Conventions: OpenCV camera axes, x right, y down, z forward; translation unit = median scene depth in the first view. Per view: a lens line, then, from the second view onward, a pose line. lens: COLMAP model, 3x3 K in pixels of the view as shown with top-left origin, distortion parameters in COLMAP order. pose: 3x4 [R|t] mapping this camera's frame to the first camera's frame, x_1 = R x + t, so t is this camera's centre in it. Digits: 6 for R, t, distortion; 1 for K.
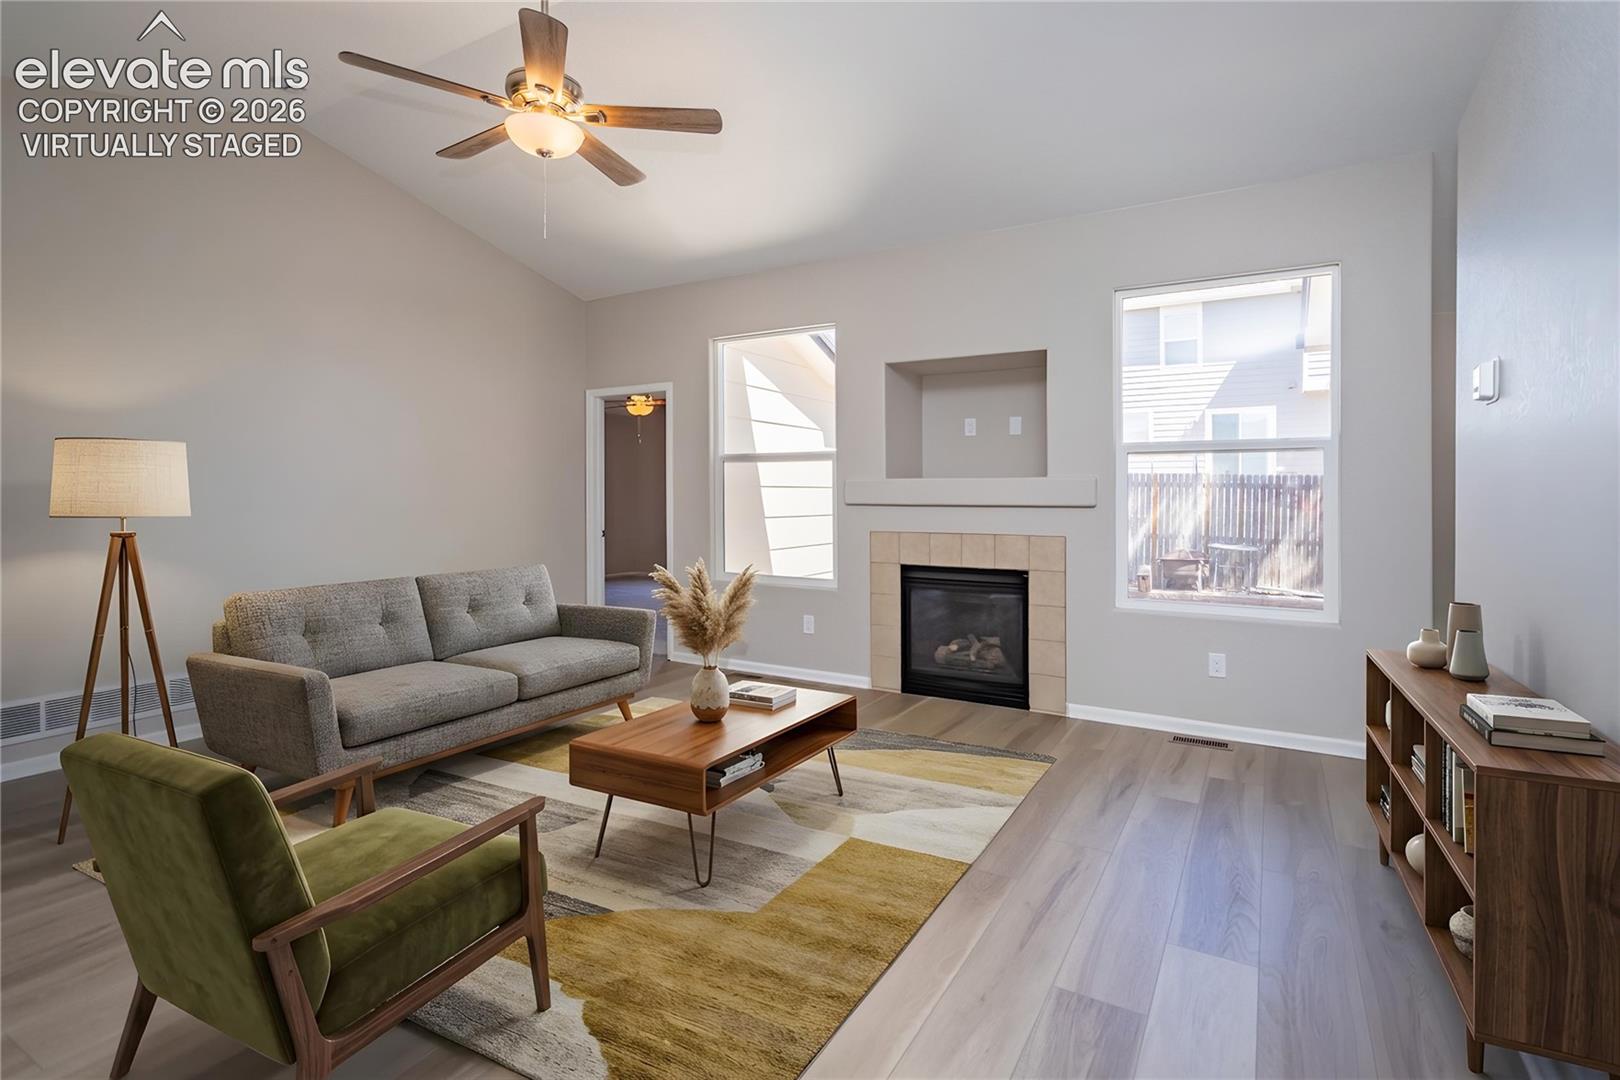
lens RADIAL K [[780.2, 0, 822.1], [0, 780.2, 501.8], [0, 0, 1]] dist [0.001029, 0.001592]
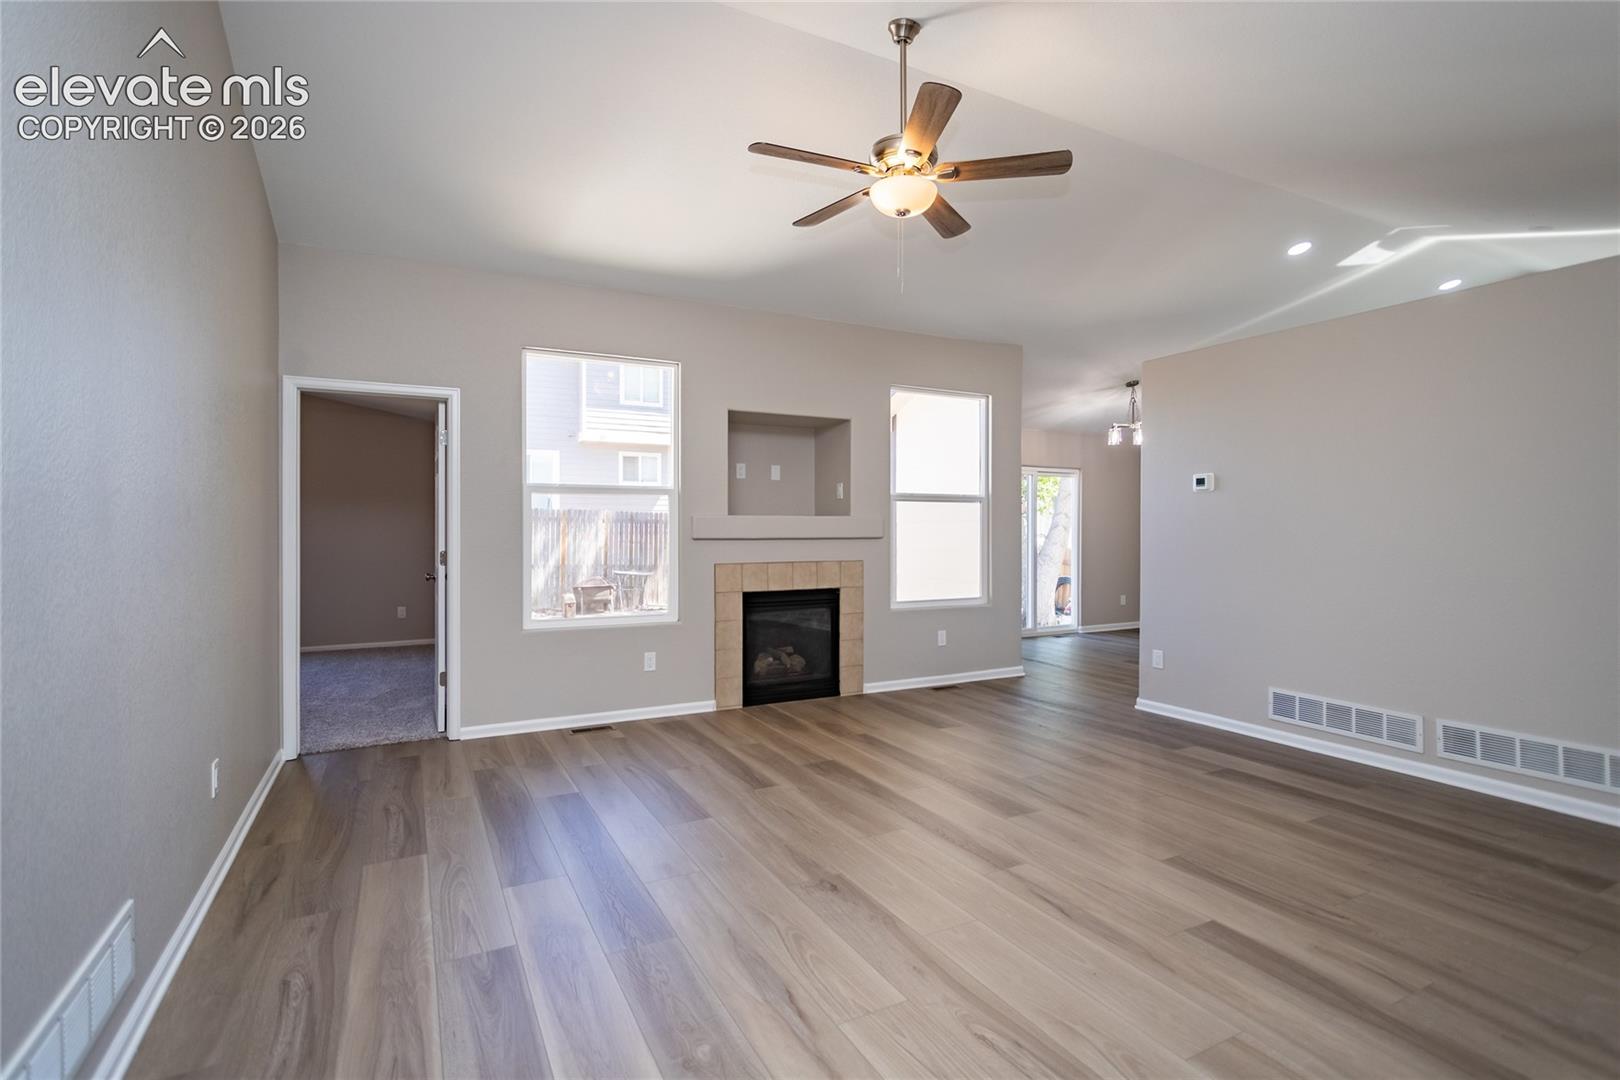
lens RADIAL K [[780.2, 0, 815.7], [0, 780.2, 538.3], [0, 0, 1]] dist [0.001029, 0.001592]
pose [[0.528653, -0.012348, 0.848748, -0.789183], [0.008897, 0.999920, 0.009006, -0.006309], [-0.848791, 0.002791, 0.528721, 0.318836]]
